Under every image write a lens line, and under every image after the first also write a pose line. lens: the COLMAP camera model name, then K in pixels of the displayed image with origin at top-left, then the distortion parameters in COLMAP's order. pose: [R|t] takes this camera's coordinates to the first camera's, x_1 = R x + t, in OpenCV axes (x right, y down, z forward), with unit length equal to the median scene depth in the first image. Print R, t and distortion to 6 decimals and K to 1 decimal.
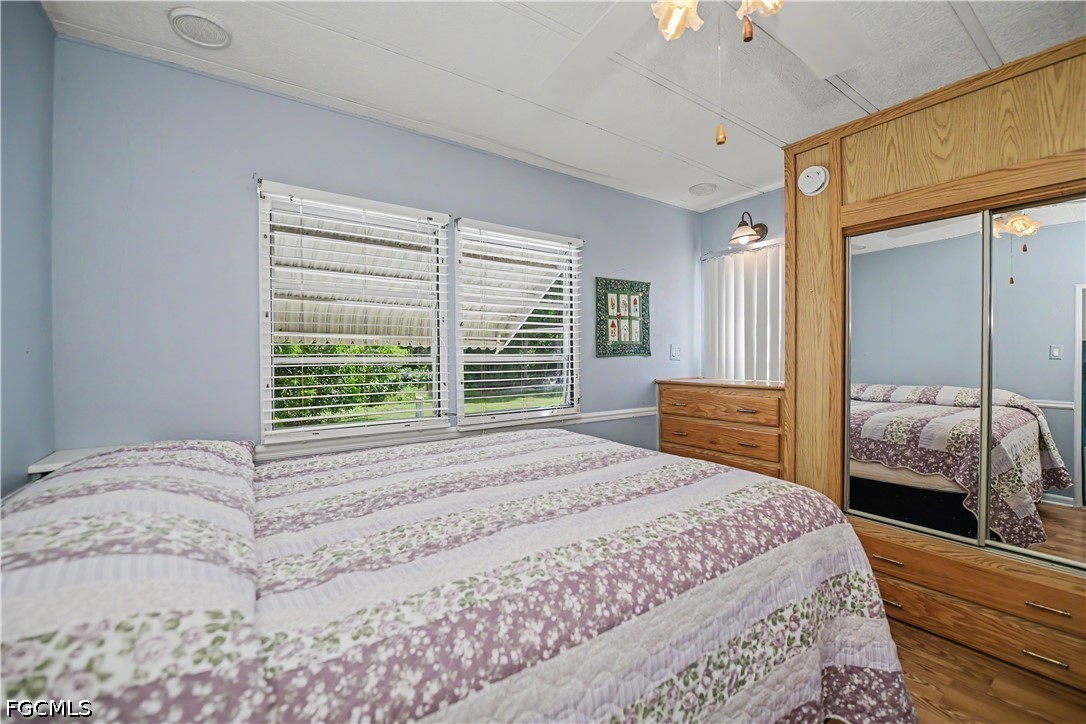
lens RADIAL K [[450.1, 0, 542.7], [0, 450.1, 350.4], [0, 0, 1]] dist [-0.002875, 0.000375]
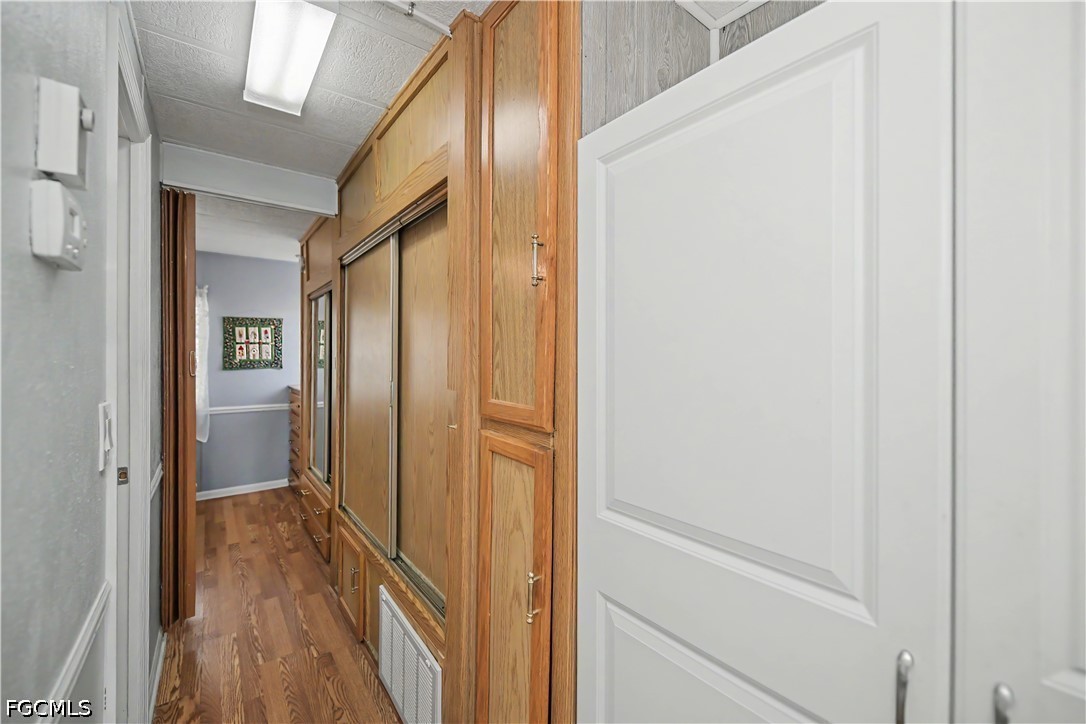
lens RADIAL K [[450.1, 0, 542.7], [0, 450.1, 350.4], [0, 0, 1]] dist [-0.002875, 0.000375]
pose [[0.999692, -0.001953, 0.024744, 1.105893], [0.002252, 0.999925, -0.012053, -0.029484], [-0.024719, 0.012105, 0.999621, -0.501384]]
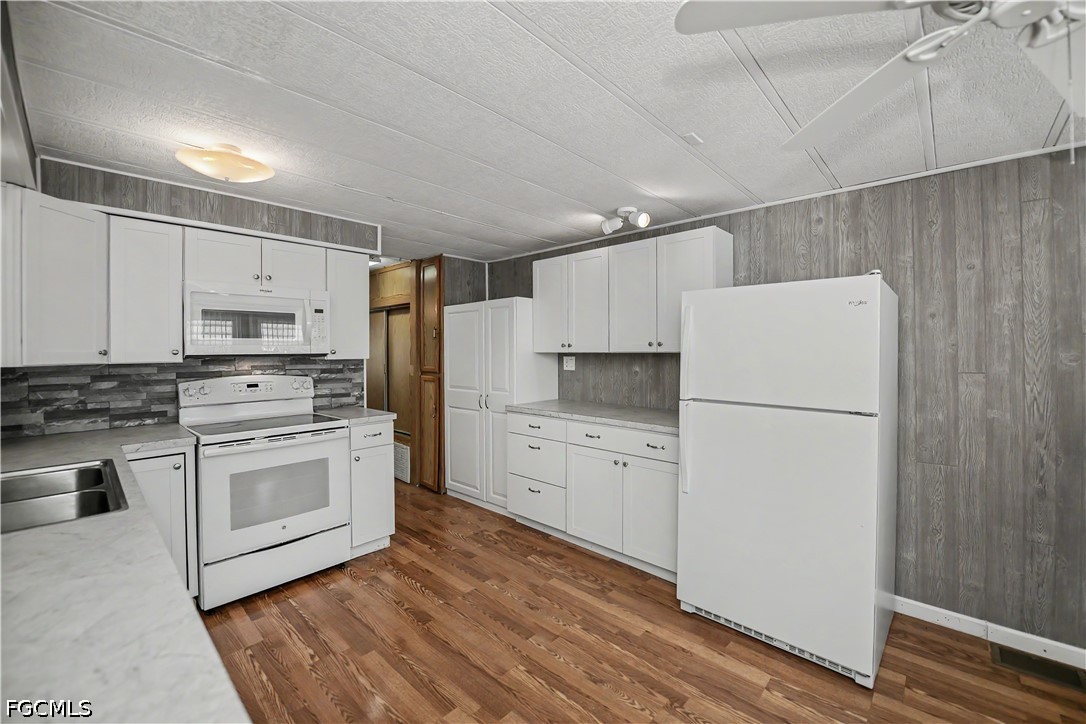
lens RADIAL K [[441.5, 0, 546.0], [0, 441.5, 358.2], [0, 0, 1]] dist [-0.021748, -0.000085]
pose [[0.977613, -0.008489, 0.210239, 1.158817], [0.004845, 0.999829, 0.017841, -0.042502], [-0.210355, -0.016423, 0.977487, -1.592381]]
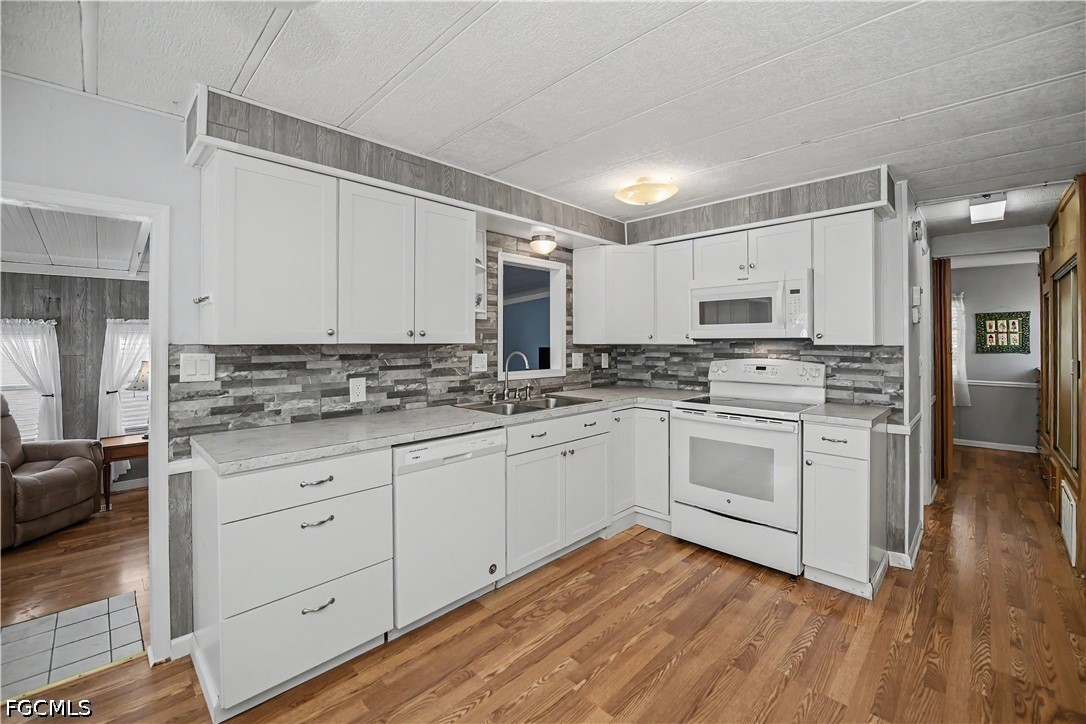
lens RADIAL K [[446.4, 0, 548.7], [0, 446.4, 338.8], [0, 0, 1]] dist [-0.019534, -0.000295]
pose [[0.181177, -0.006841, -0.983427, 1.652792], [-0.002962, 0.999967, -0.007502, -0.028090], [0.983446, 0.004272, 0.181151, -1.207167]]
